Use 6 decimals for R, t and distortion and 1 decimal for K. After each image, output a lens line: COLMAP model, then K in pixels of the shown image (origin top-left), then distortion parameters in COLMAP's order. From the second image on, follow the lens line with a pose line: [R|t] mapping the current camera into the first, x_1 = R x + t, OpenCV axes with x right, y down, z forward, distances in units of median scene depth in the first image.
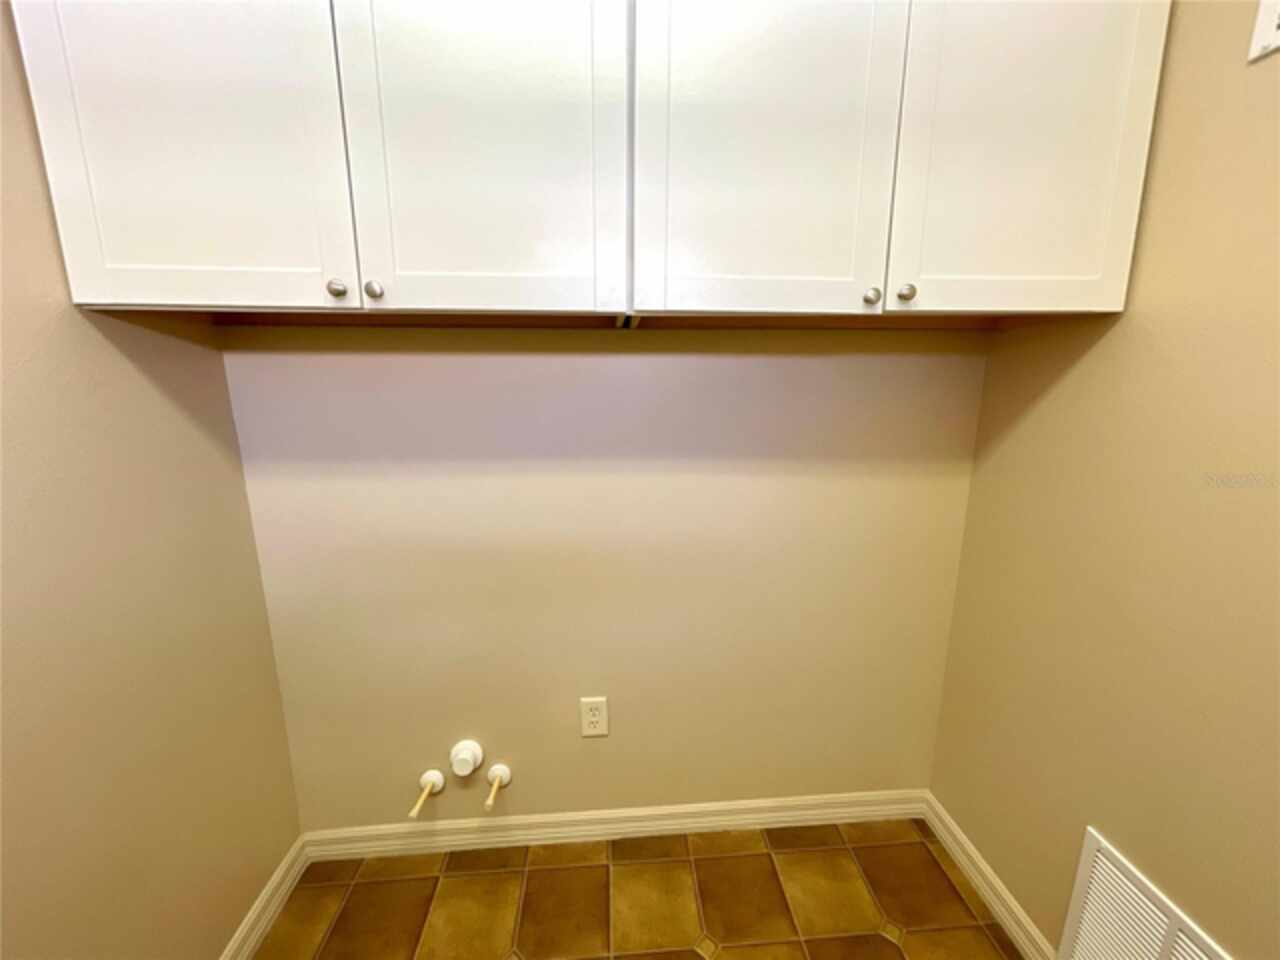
lens RADIAL K [[516.0, 0, 640.6], [0, 516.0, 481.4], [0, 0, 1]] dist [-0.011036, -0.000115]
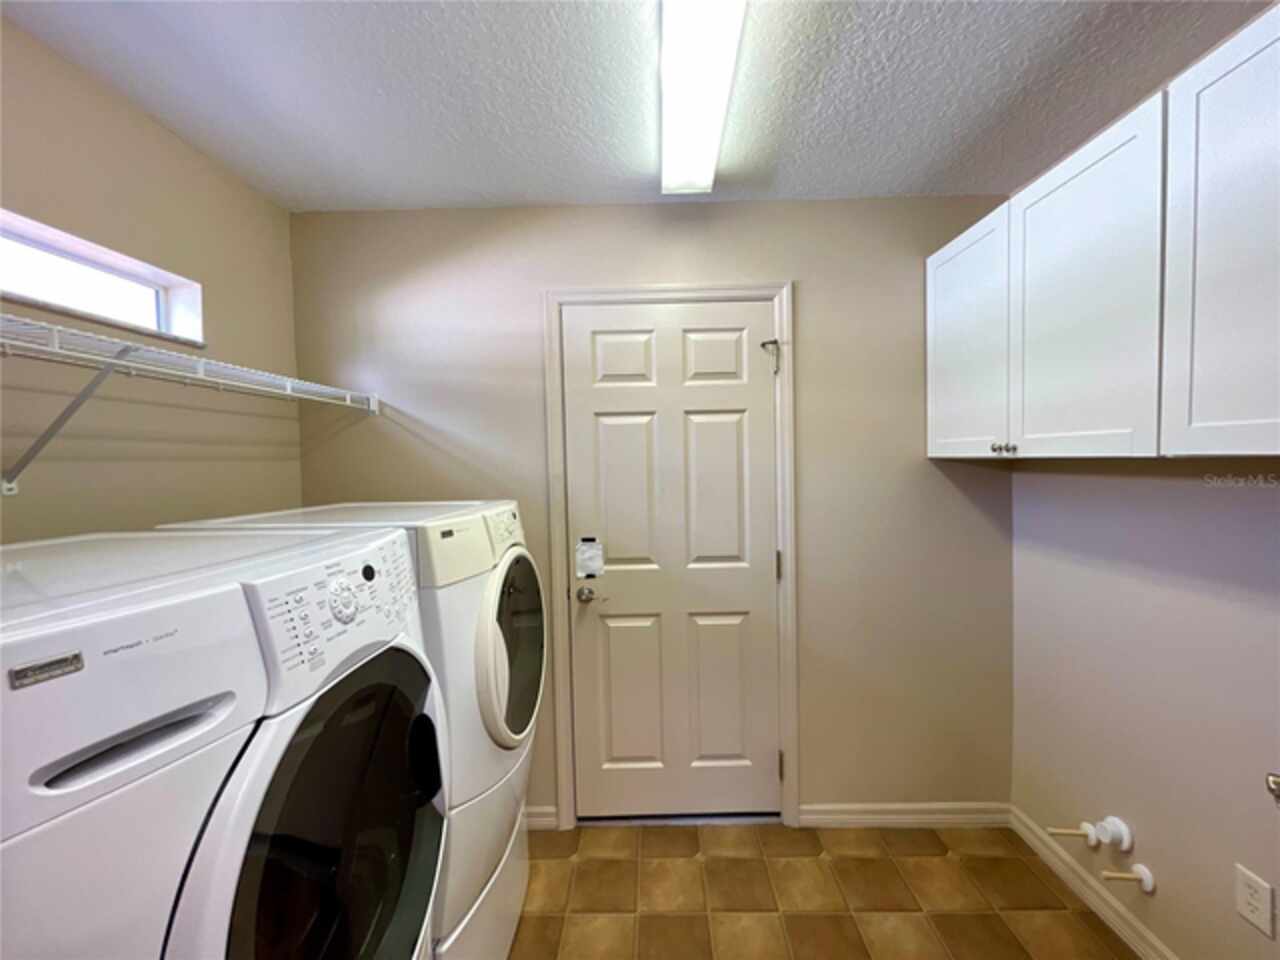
lens RADIAL K [[516.0, 0, 643.2], [0, 516.0, 481.9], [0, 0, 1]] dist [-0.011036, -0.000115]
pose [[-0.100195, 0.047020, -0.993856, 0.803279], [-0.182333, 0.981099, 0.064798, -0.084527], [0.978118, 0.187705, -0.089728, -0.031167]]
